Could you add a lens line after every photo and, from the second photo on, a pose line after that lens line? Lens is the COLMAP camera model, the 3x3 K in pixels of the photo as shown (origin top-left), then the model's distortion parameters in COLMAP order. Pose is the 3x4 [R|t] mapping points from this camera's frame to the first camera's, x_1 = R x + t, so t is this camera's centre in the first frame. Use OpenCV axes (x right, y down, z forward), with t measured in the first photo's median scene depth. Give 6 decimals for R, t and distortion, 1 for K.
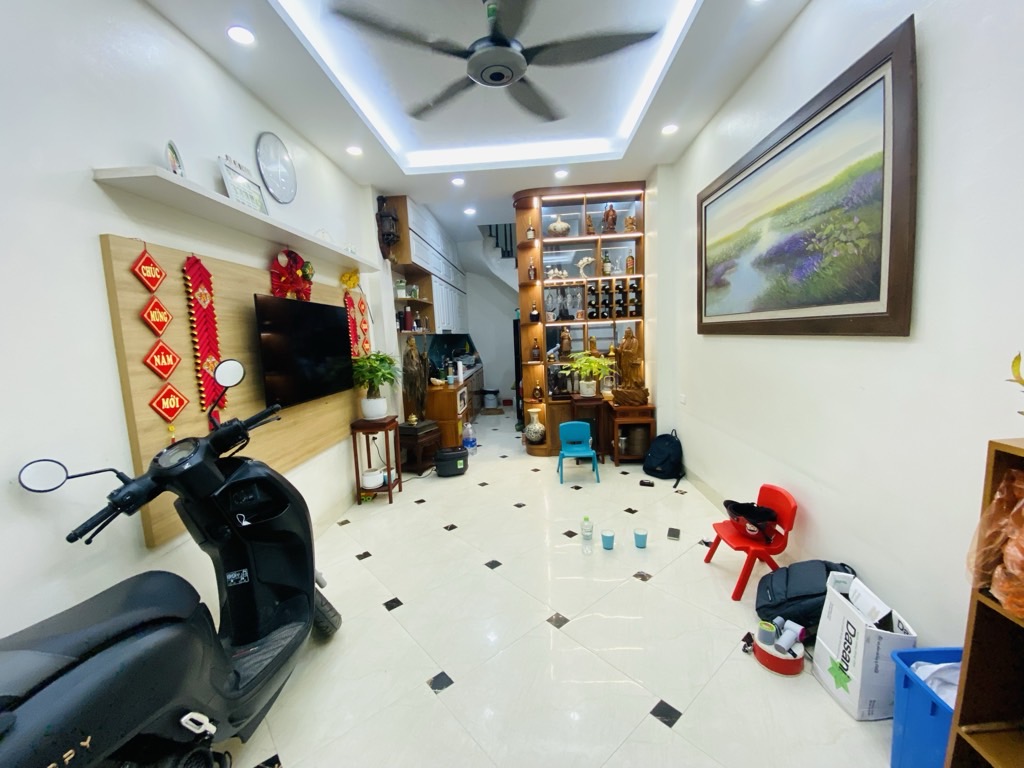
lens RADIAL K [[416.0, 0, 513.1], [0, 416.0, 383.1], [0, 0, 1]] dist [0.012396, -0.015524]
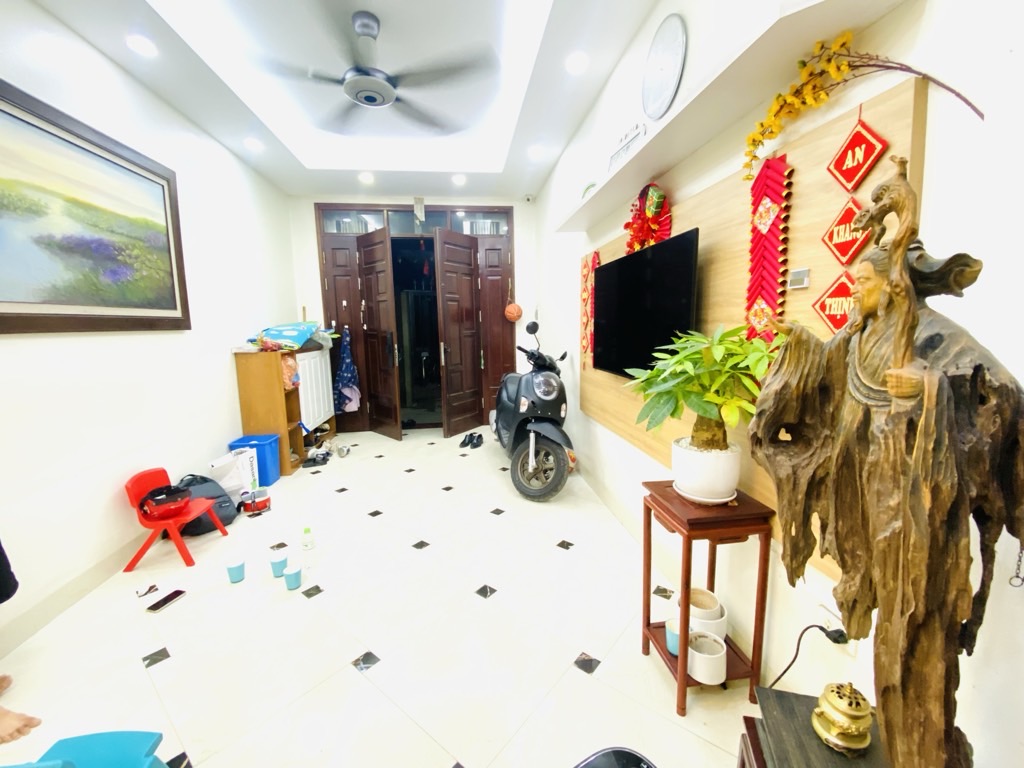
lens RADIAL K [[416.0, 0, 514.3], [0, 416.0, 381.3], [0, 0, 1]] dist [0.012396, -0.015524]
pose [[-0.982366, 0.088444, -0.164724, -0.181122], [0.043977, 0.965623, 0.256198, -0.244764], [0.181721, 0.244436, -0.952485, 2.497066]]
